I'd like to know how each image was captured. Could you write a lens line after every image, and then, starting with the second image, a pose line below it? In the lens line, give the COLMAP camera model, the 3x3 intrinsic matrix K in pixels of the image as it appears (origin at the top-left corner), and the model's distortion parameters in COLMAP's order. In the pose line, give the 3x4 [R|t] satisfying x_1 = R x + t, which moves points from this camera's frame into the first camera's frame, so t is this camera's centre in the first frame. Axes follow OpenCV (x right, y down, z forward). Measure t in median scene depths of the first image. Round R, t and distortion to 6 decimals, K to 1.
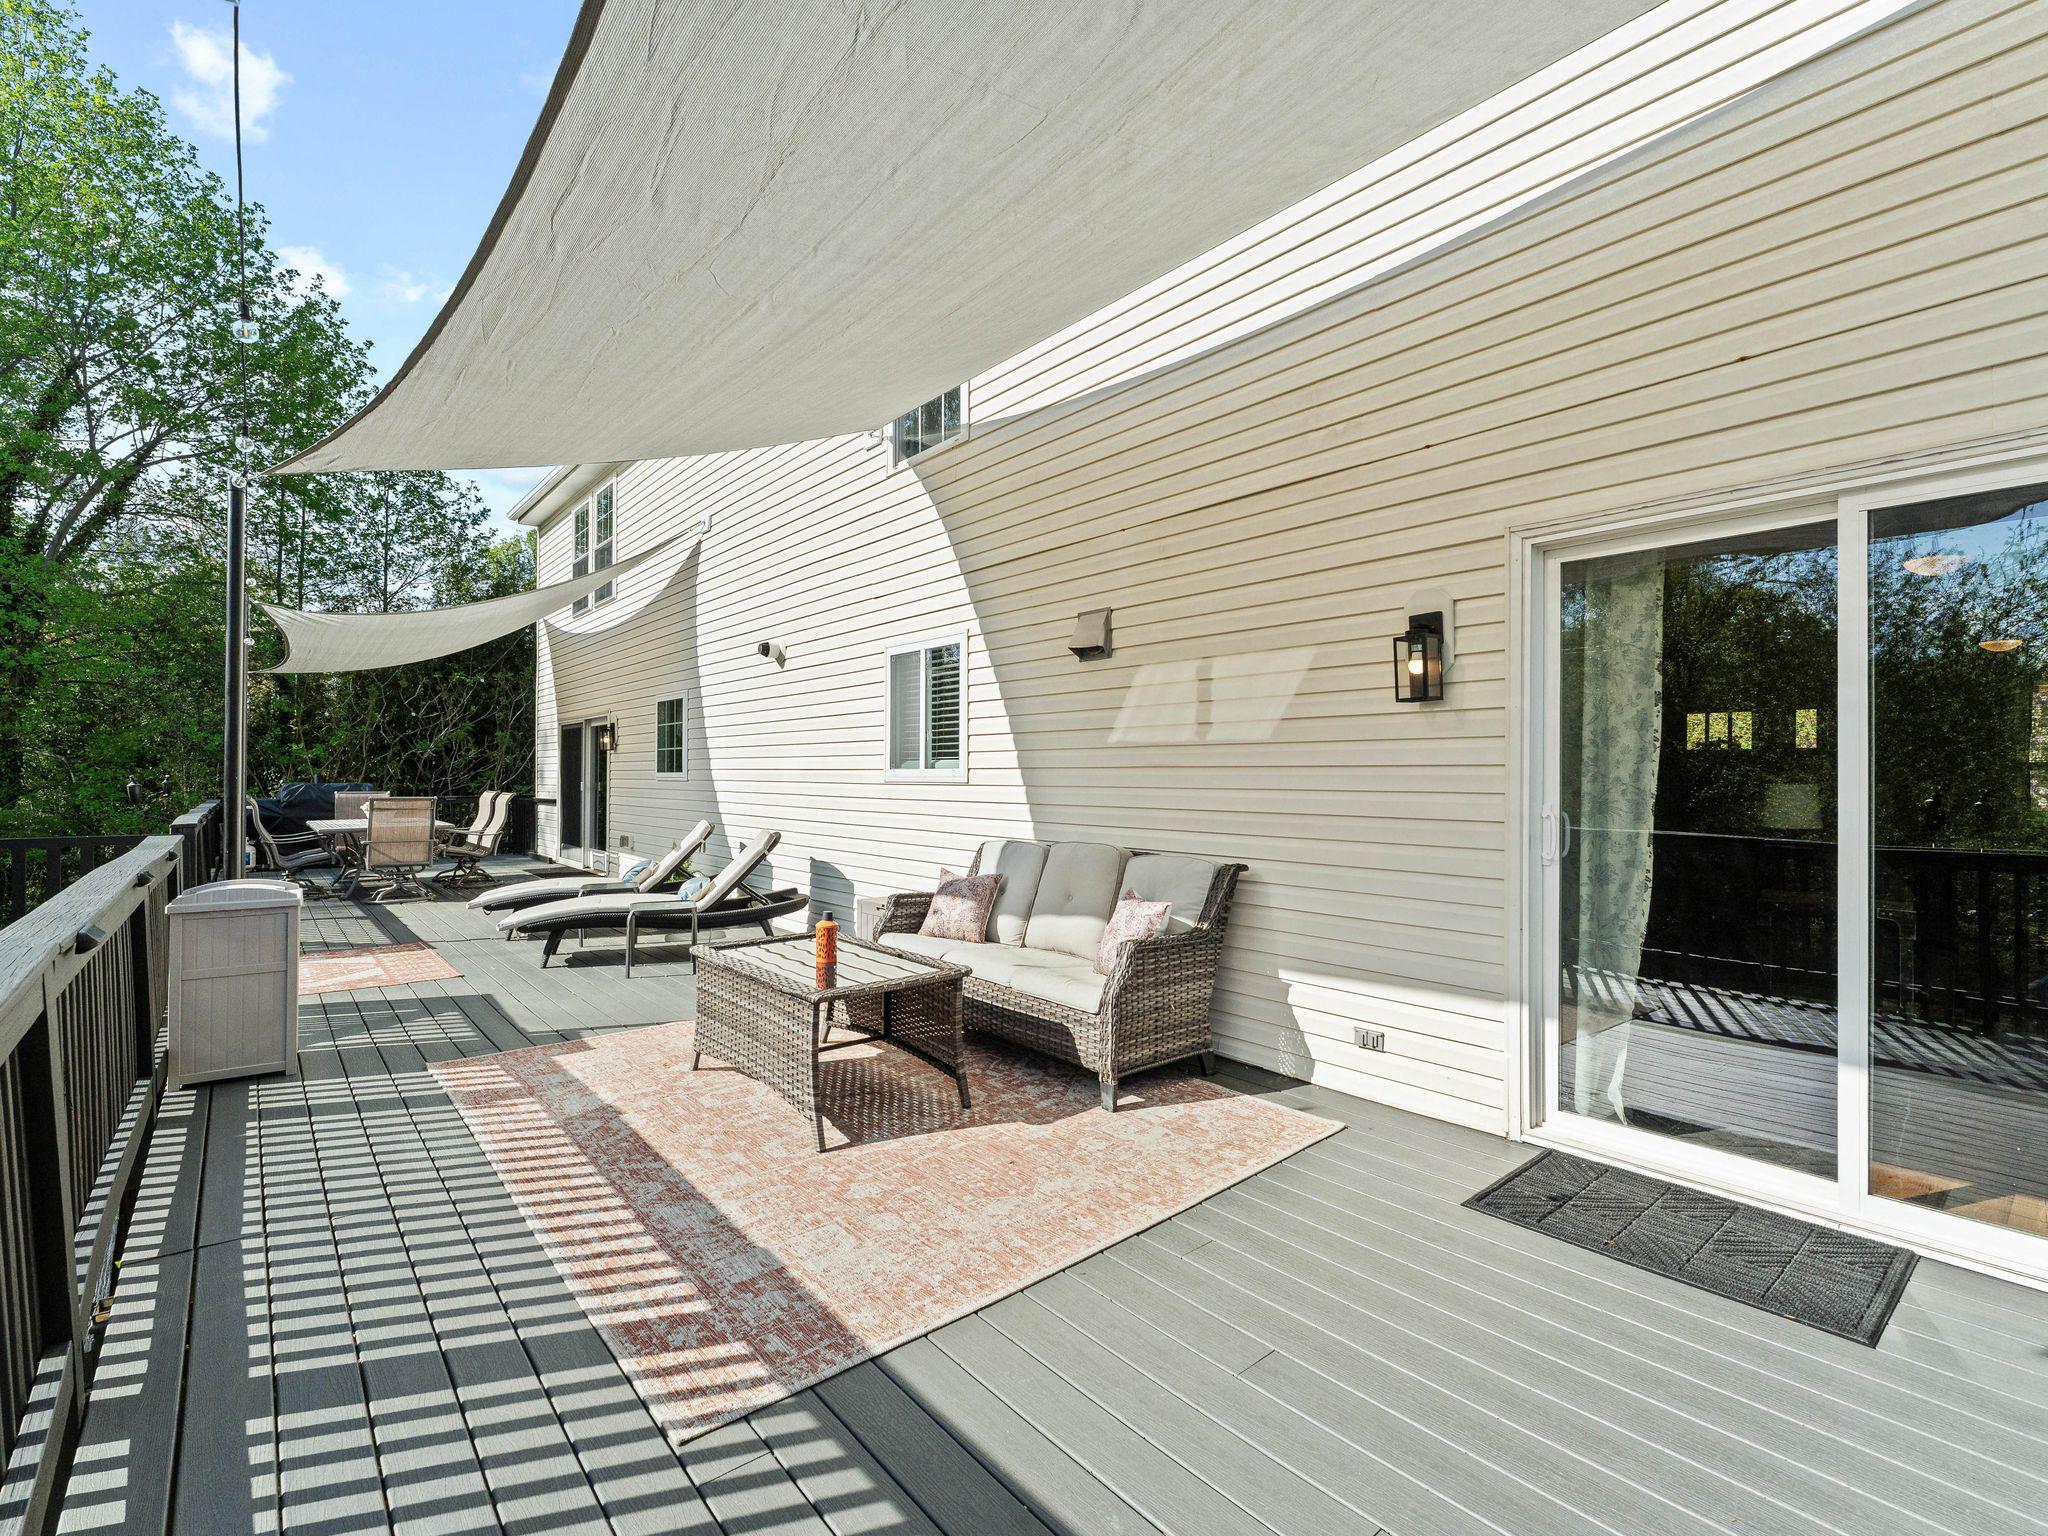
lens RADIAL K [[930.3, 0, 1024.5], [0, 930.3, 755.8], [0, 0, 1]] dist [-0.000019, -0.000069]
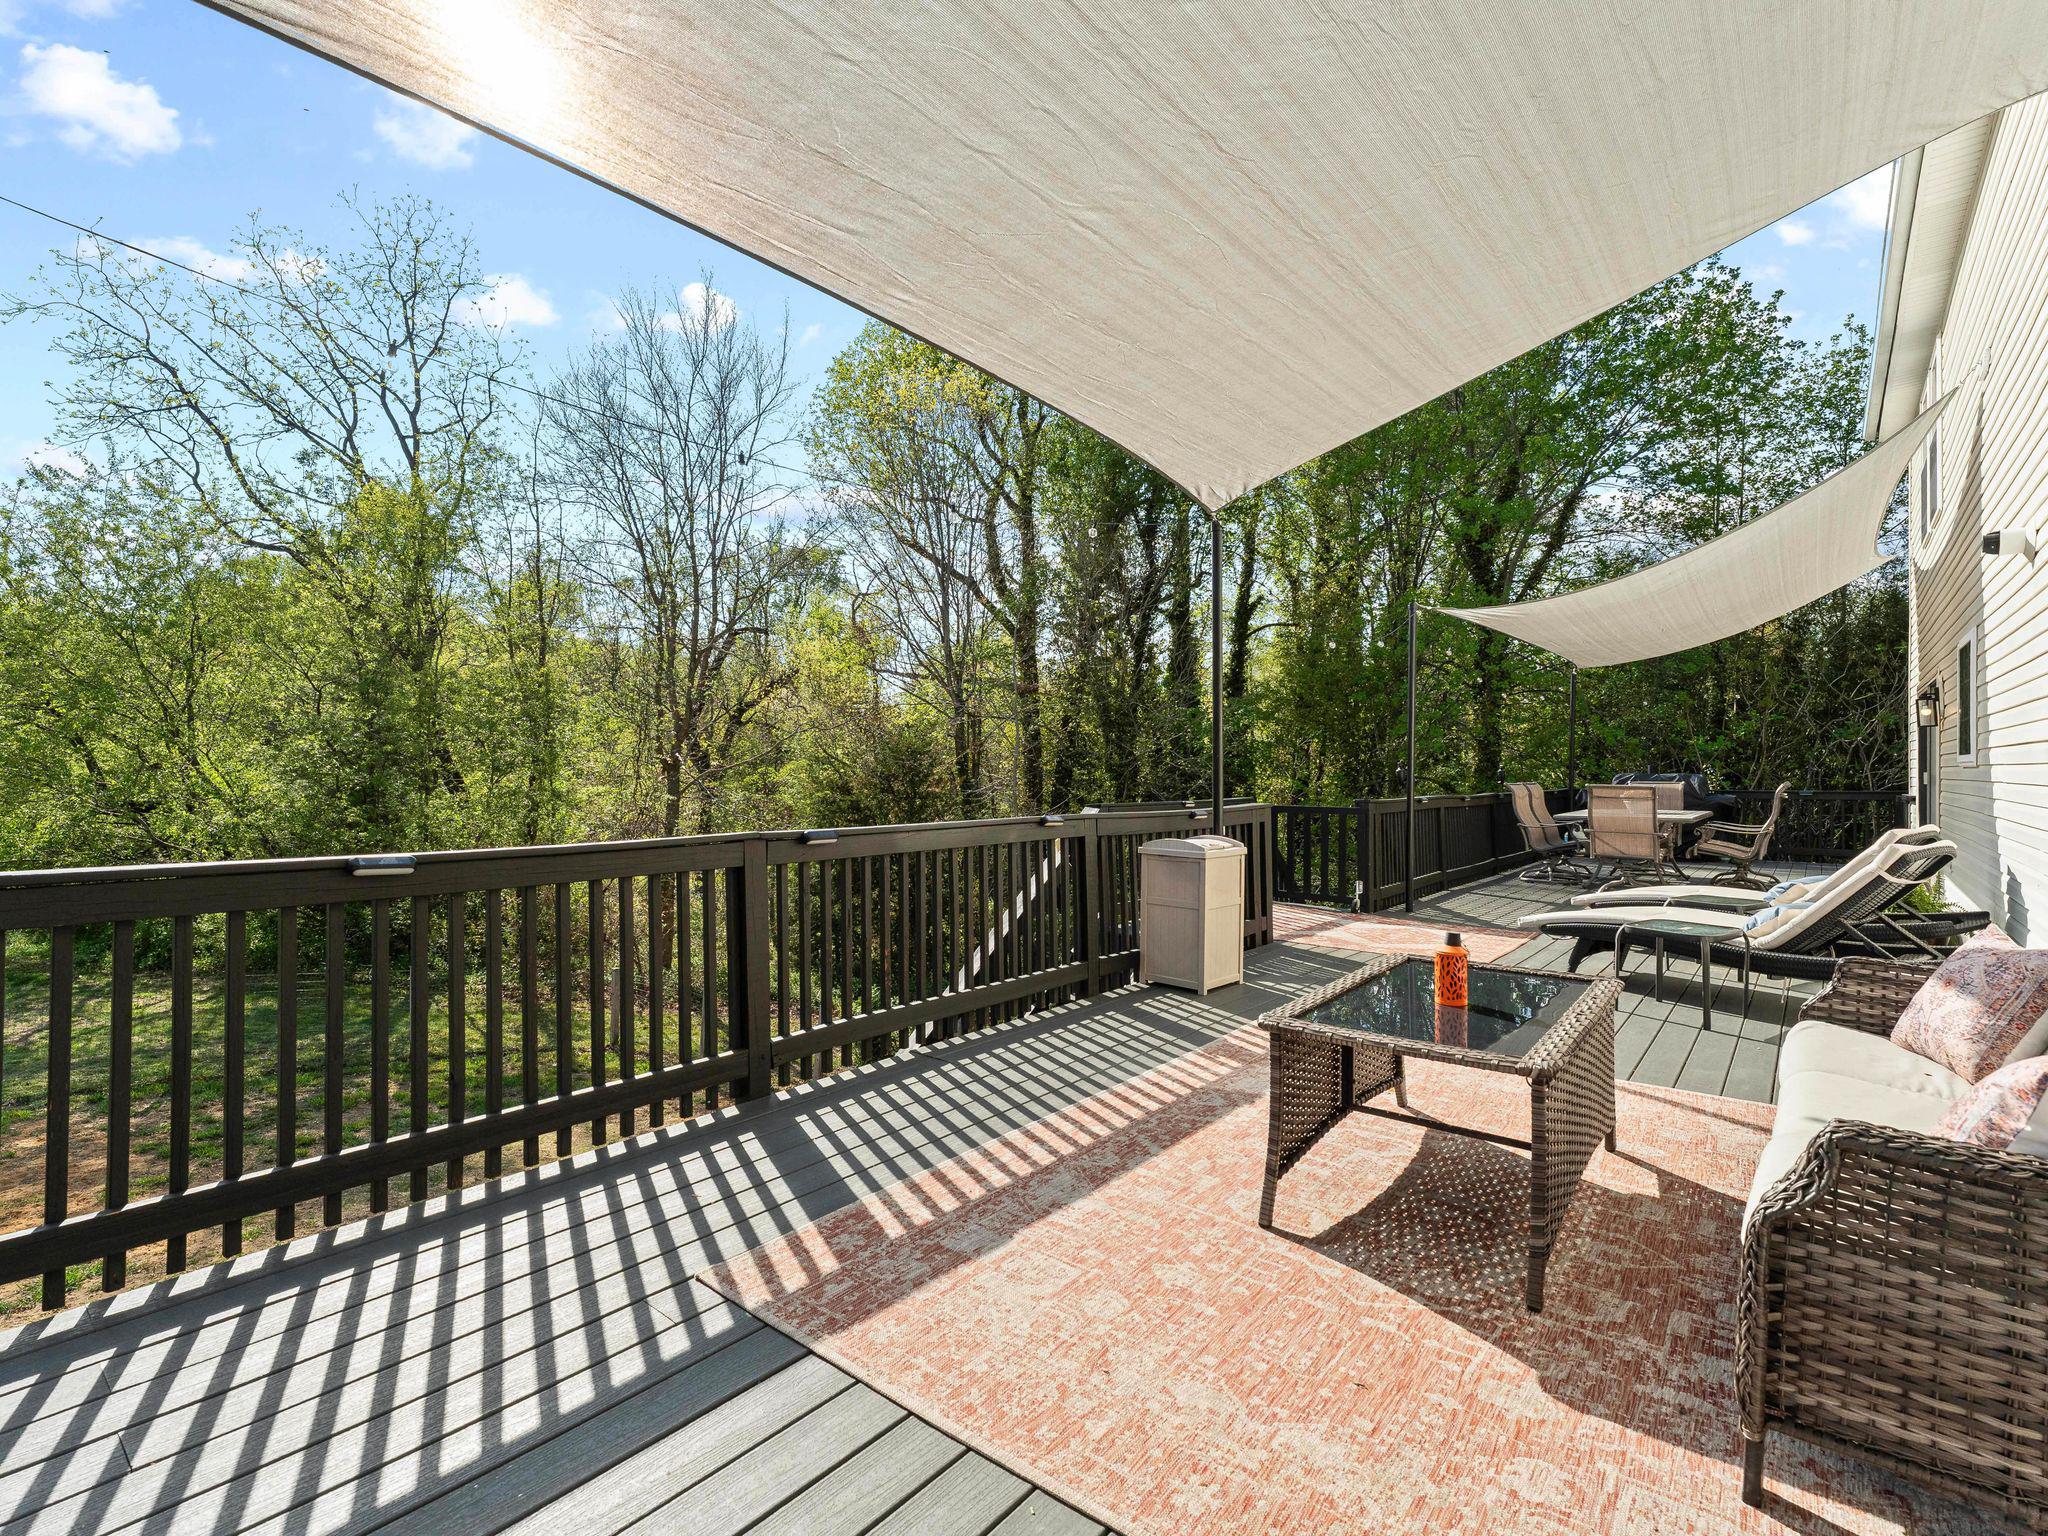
lens RADIAL K [[930.3, 0, 1024.5], [0, 930.3, 755.8], [0, 0, 1]] dist [-0.000019, -0.000069]
pose [[0.159753, -0.034197, -0.986564, 0.346713], [0.030666, 0.999089, -0.029666, 0.036451], [0.986681, -0.025515, 0.160656, 0.458953]]
